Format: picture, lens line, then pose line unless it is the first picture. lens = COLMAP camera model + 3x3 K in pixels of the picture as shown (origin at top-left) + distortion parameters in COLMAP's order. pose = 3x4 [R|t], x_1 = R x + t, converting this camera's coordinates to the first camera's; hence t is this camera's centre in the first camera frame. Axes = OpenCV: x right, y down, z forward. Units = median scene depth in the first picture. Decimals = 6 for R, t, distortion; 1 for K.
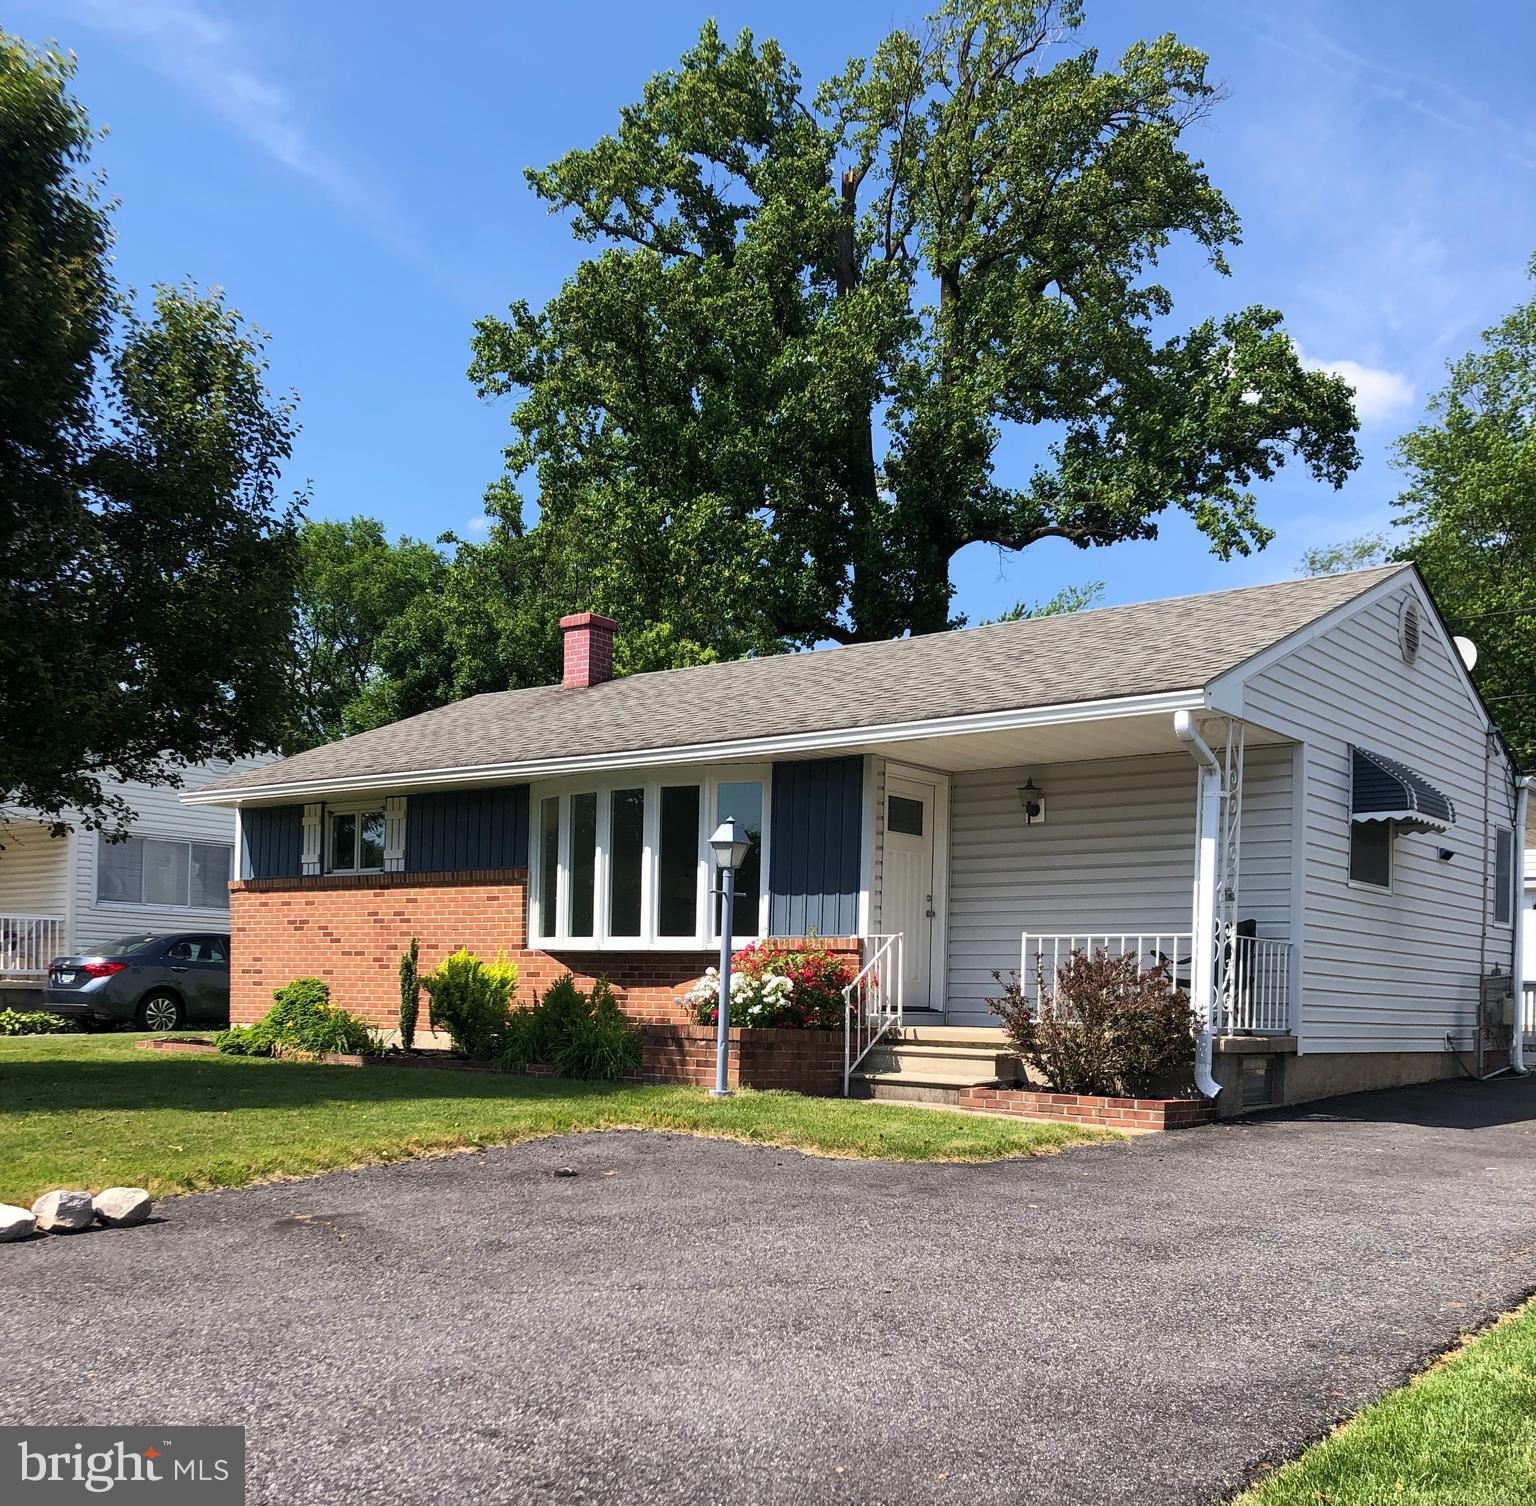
lens RADIAL K [[1838.4, 0, 770.3], [0, 1838.4, 786.8], [0, 0, 1]] dist [-0.024308, 0.058095]
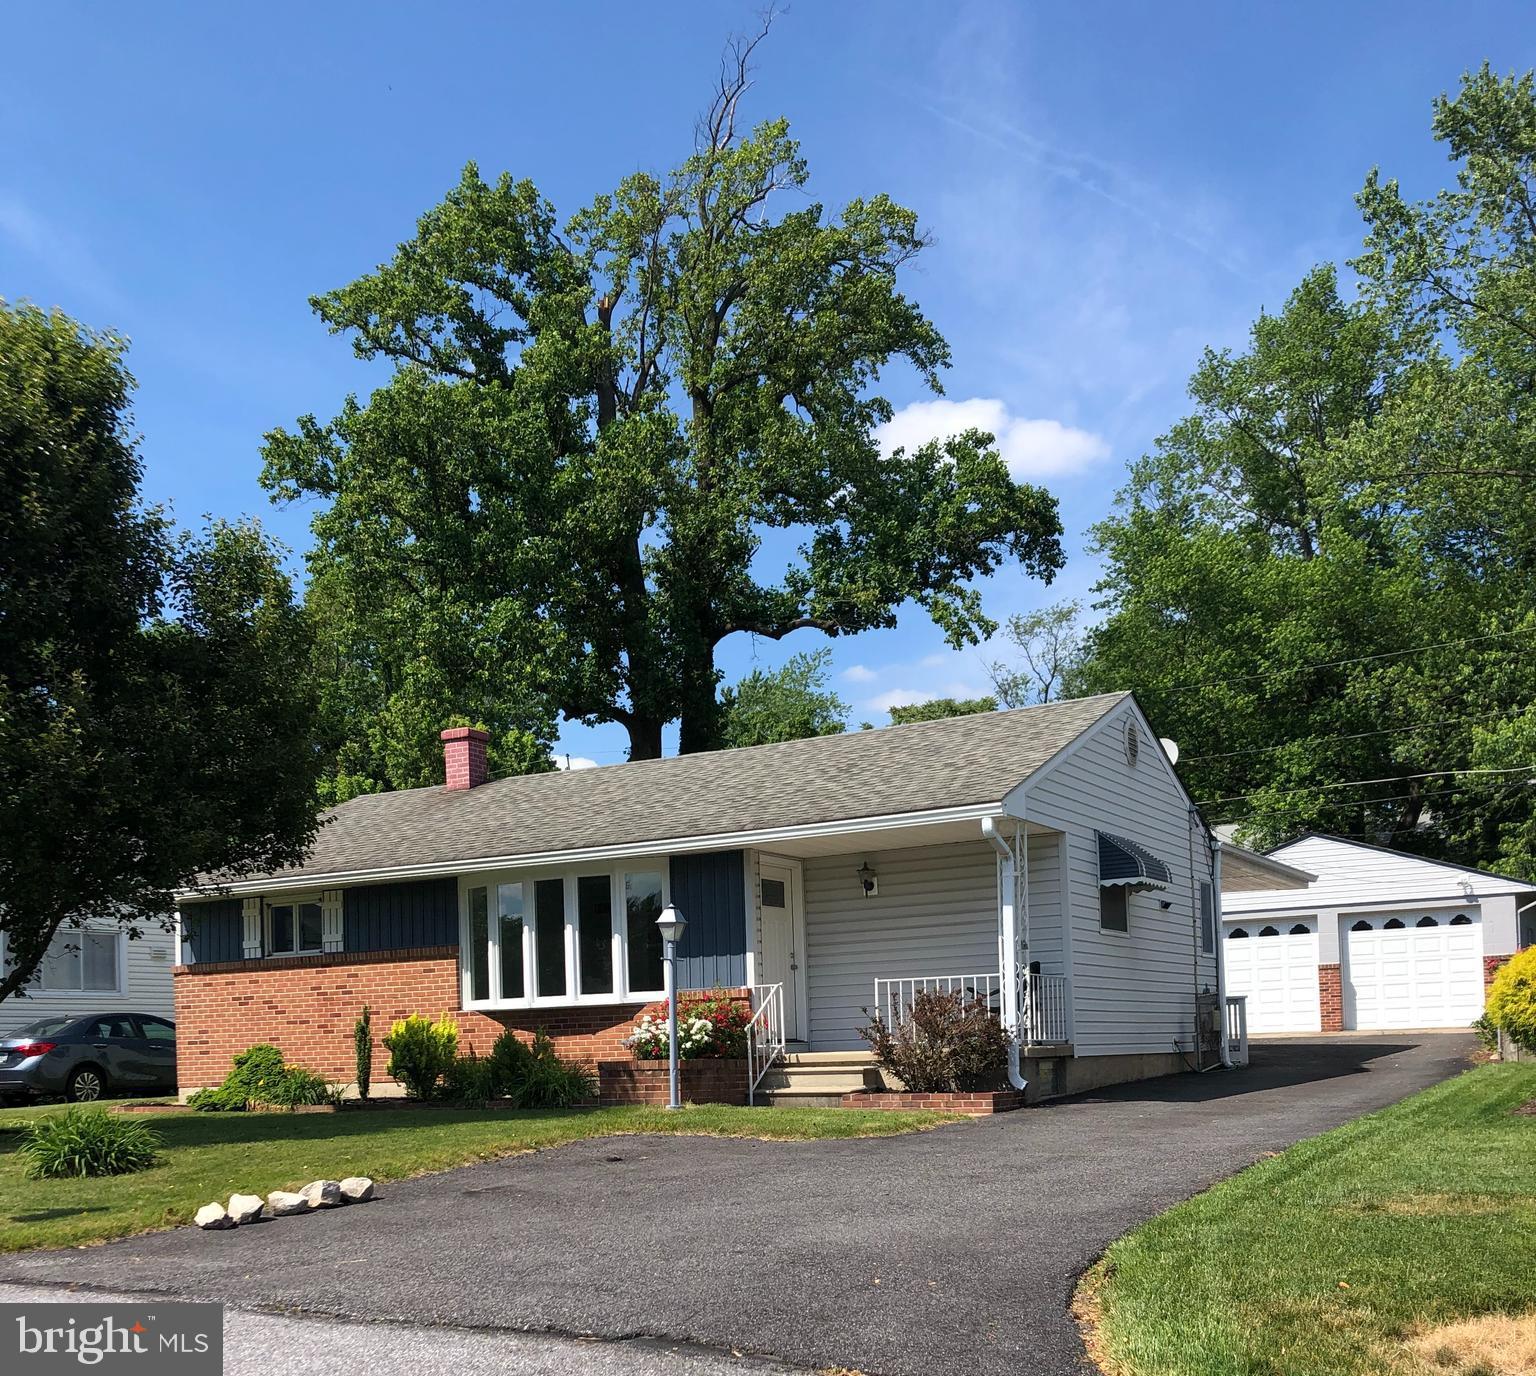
lens RADIAL K [[1690.2, 0, 766.5], [0, 1690.2, 689.0], [0, 0, 1]] dist [-0.008140, 0.005810]
pose [[0.990637, -0.025198, 0.134174, -0.053625], [0.037605, 0.995163, -0.090754, -0.012156], [-0.131239, 0.094949, 0.986793, -0.127429]]
